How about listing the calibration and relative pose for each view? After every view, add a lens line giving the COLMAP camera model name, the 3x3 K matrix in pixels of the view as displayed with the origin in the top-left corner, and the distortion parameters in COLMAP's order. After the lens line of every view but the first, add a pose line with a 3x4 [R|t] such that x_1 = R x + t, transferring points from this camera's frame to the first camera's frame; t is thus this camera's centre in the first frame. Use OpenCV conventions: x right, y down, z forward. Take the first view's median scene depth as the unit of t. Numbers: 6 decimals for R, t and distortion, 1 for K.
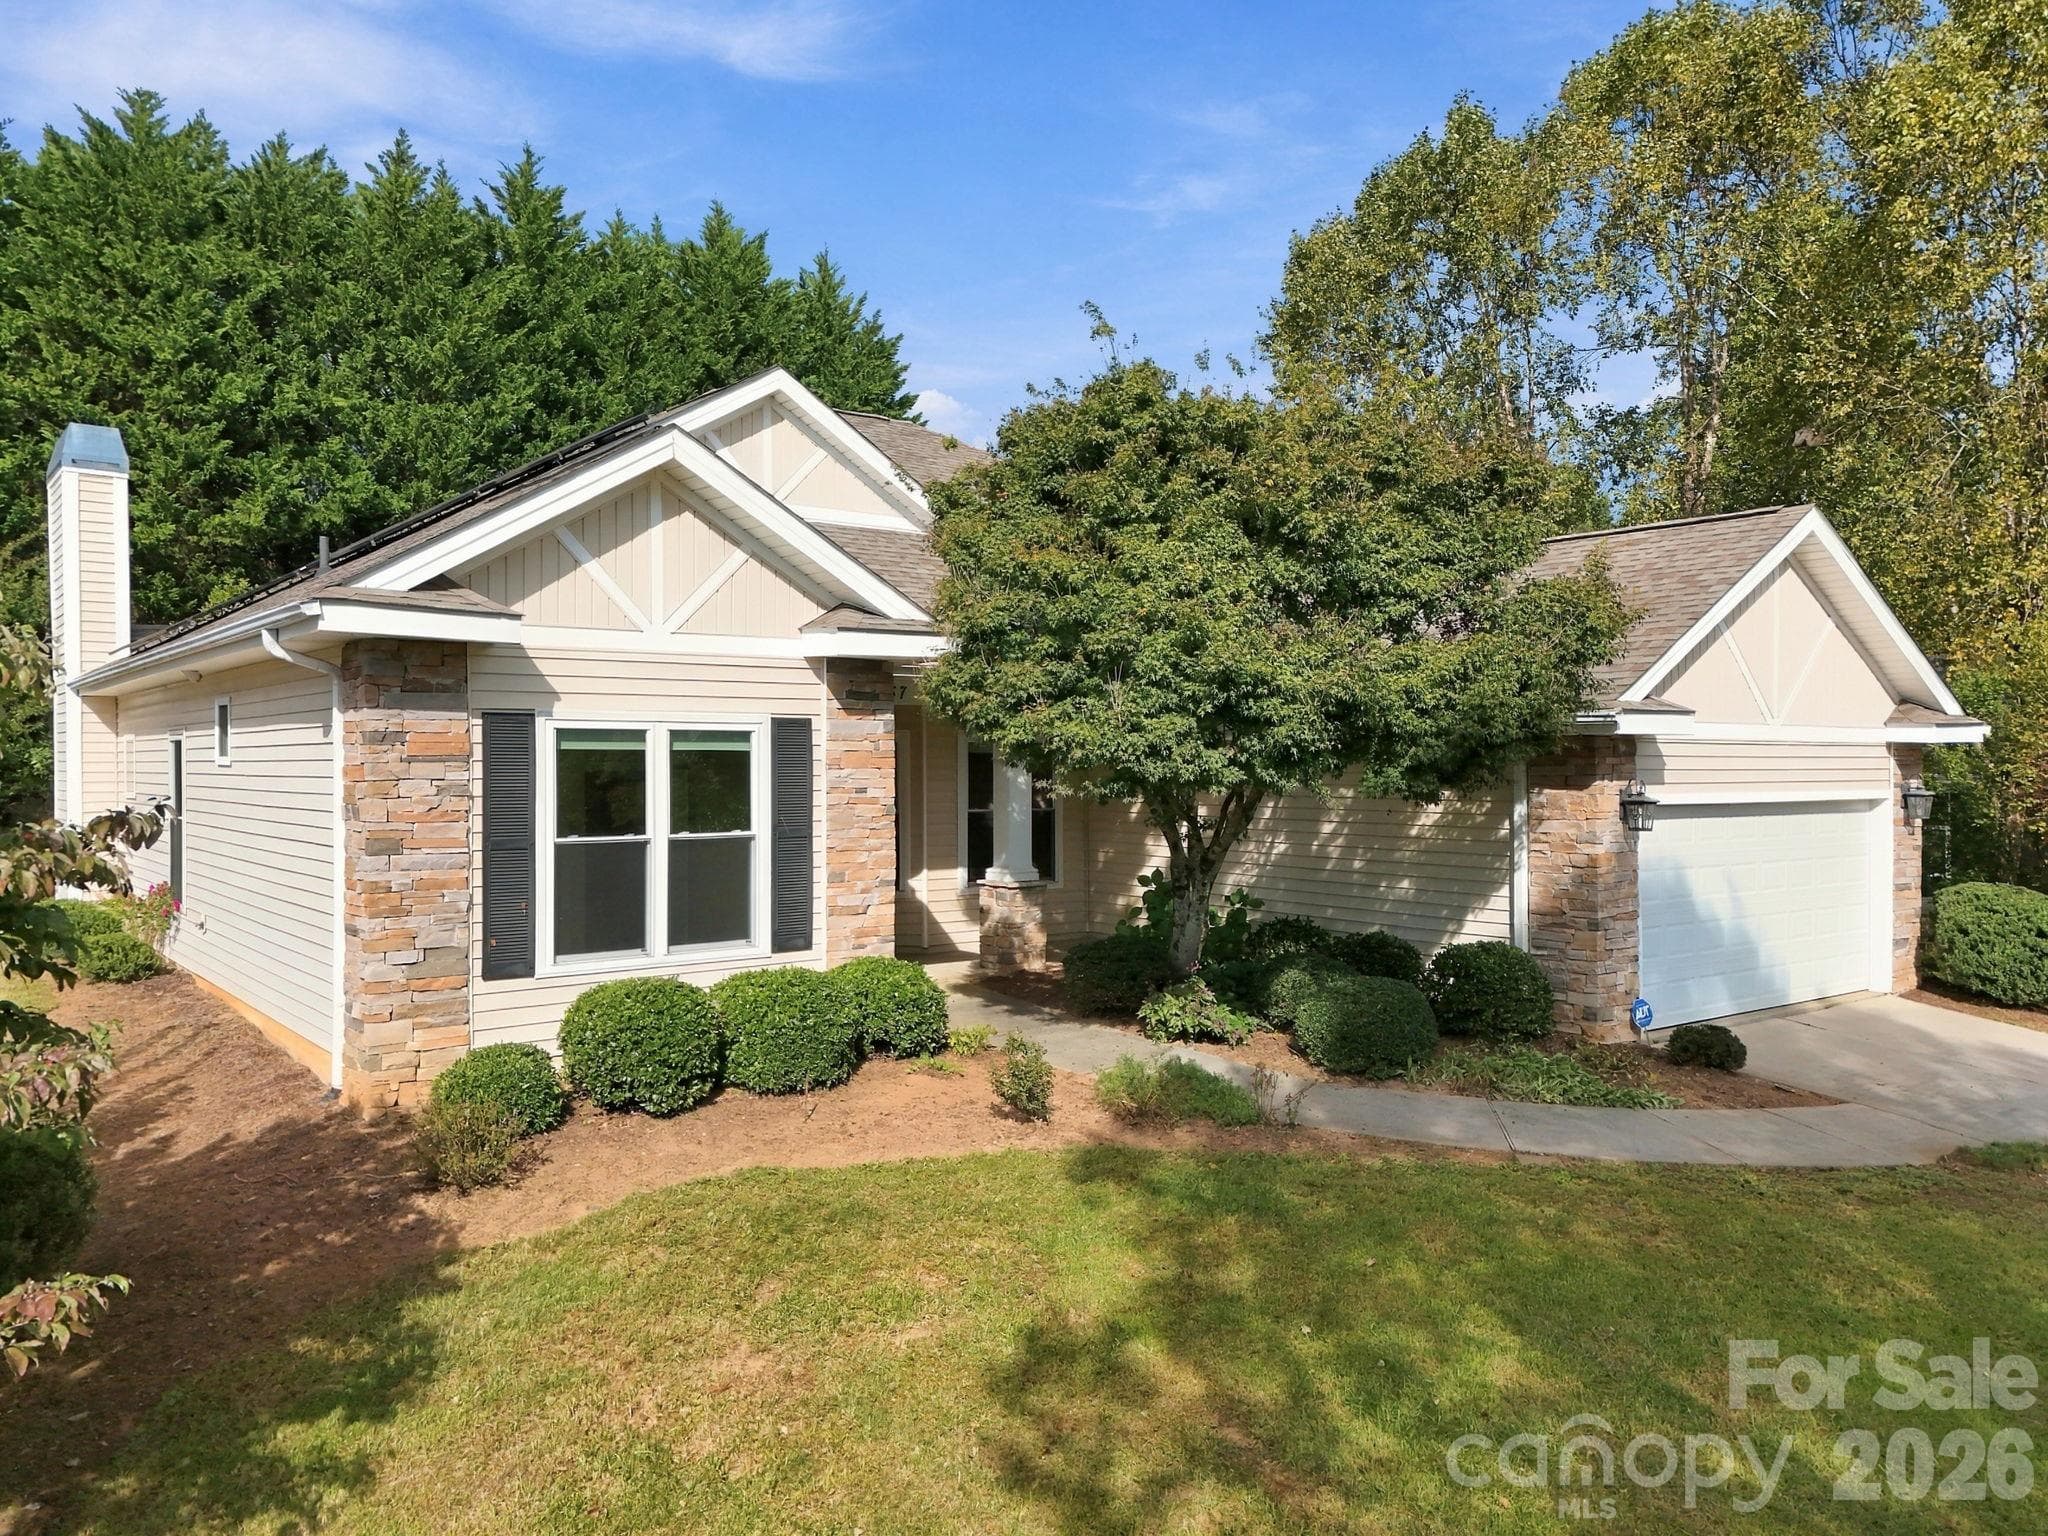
lens RADIAL K [[1493.1, 0, 1024.6], [0, 1493.1, 783.6], [0, 0, 1]] dist [0.062769, -0.043830]
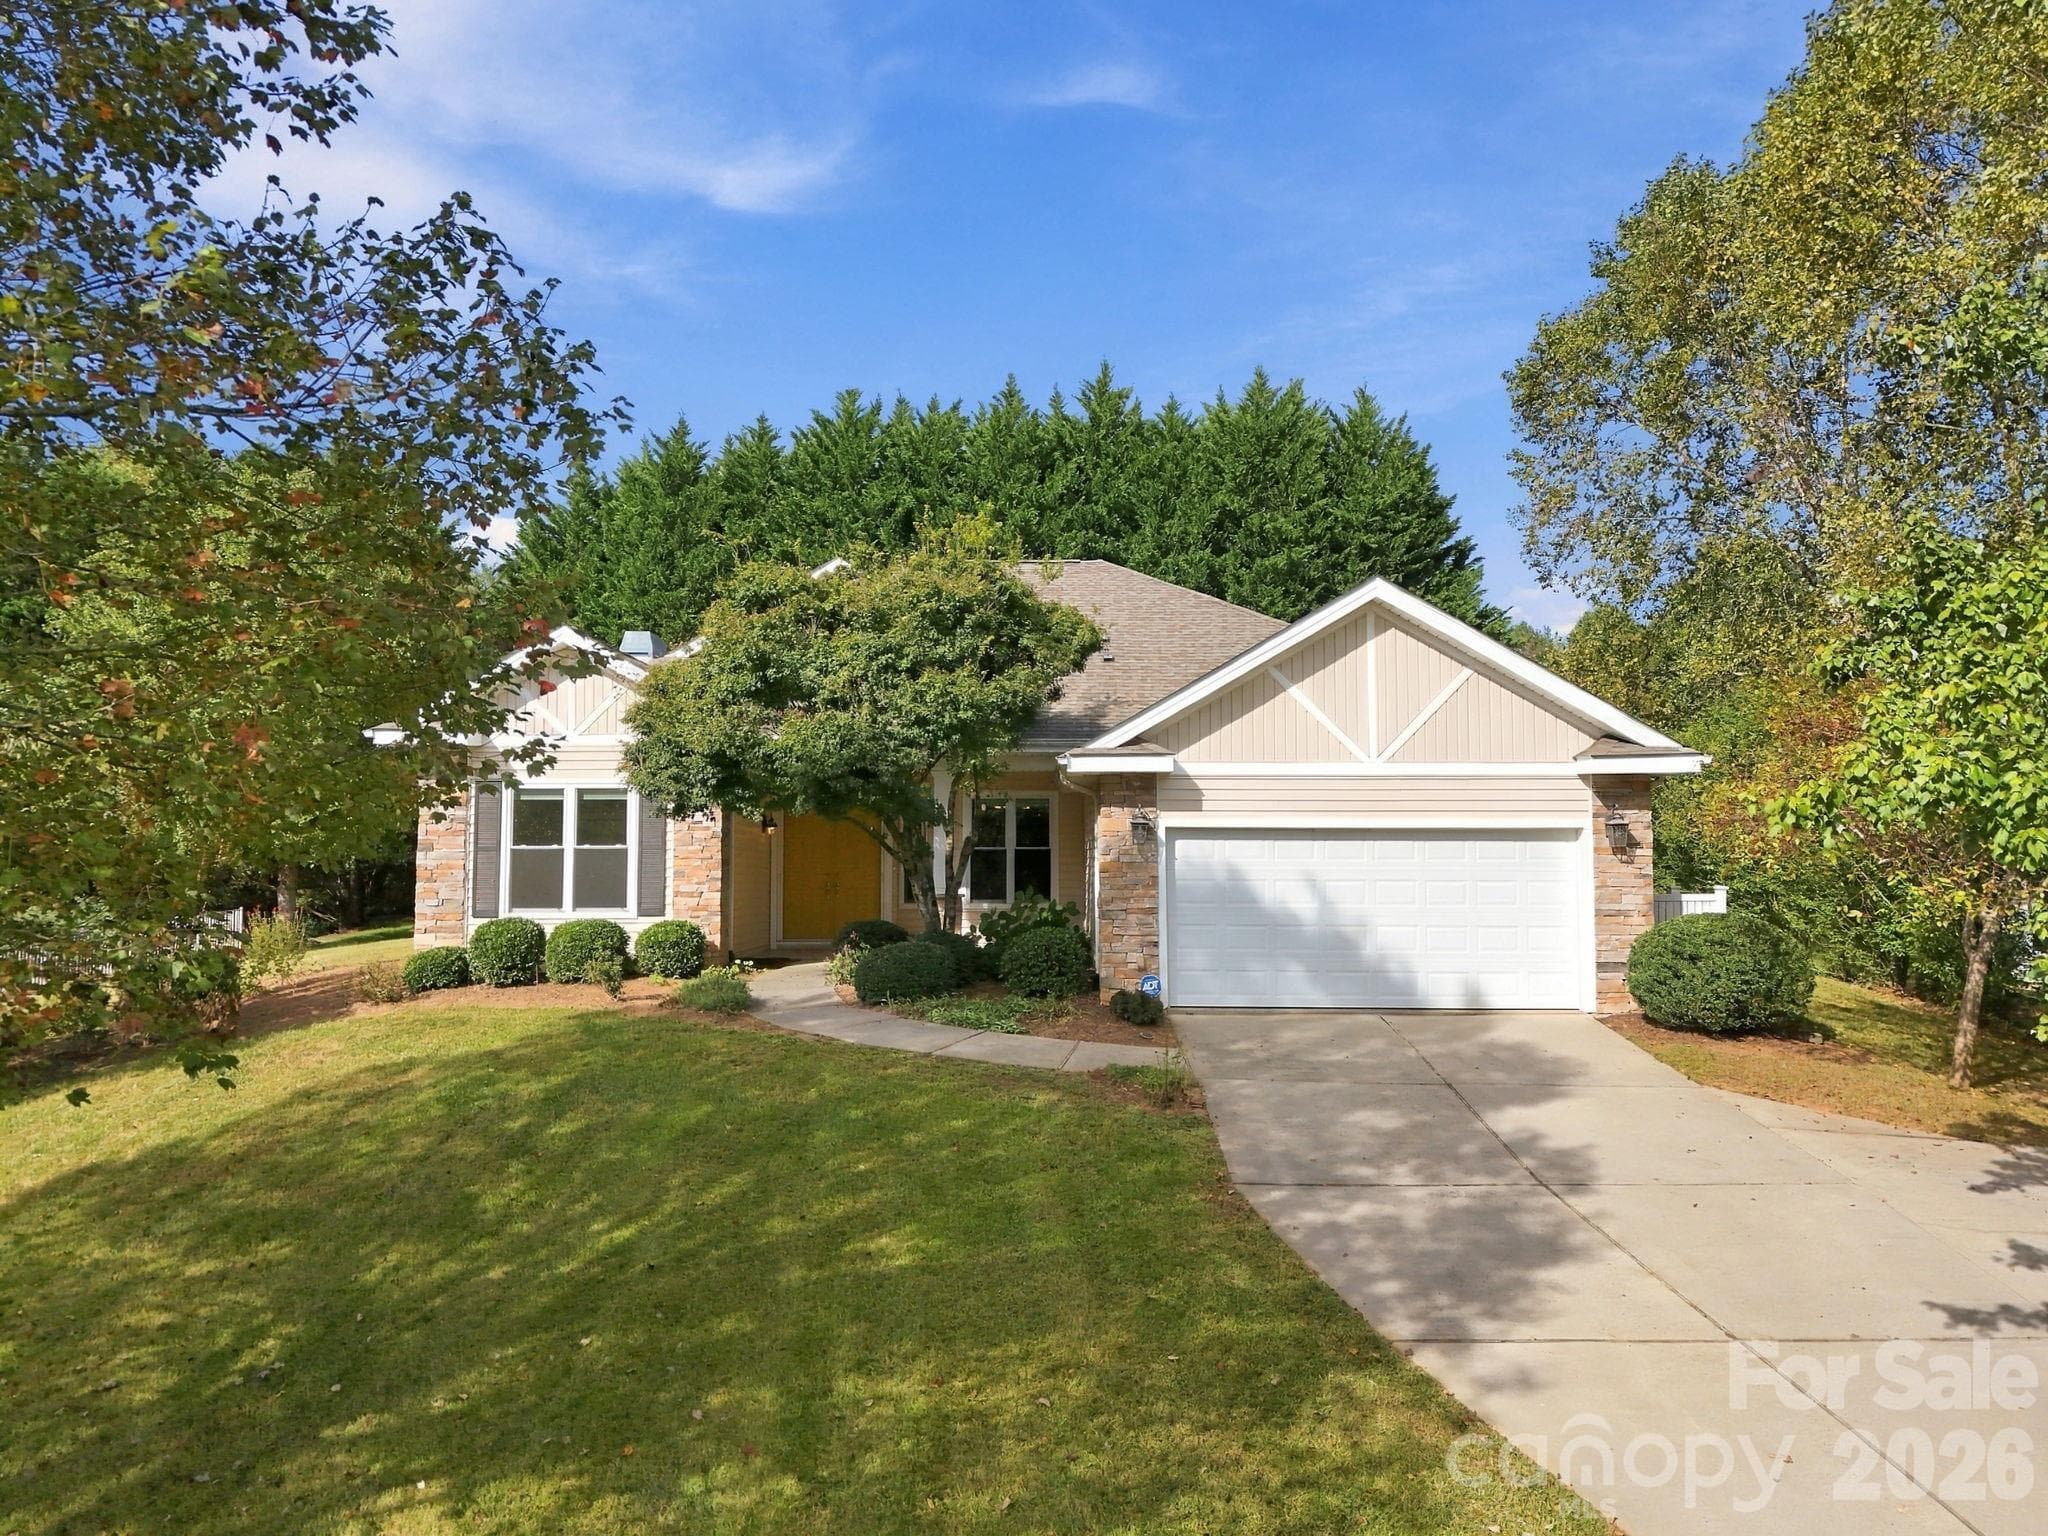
lens RADIAL K [[1493.1, 0, 1024.6], [0, 1493.1, 783.6], [0, 0, 1]] dist [0.062769, -0.043830]
pose [[0.793904, -0.034423, -0.607068, 1.206560], [-0.006807, 0.997830, -0.065483, 0.068703], [0.608006, 0.056120, 0.791947, -0.101614]]
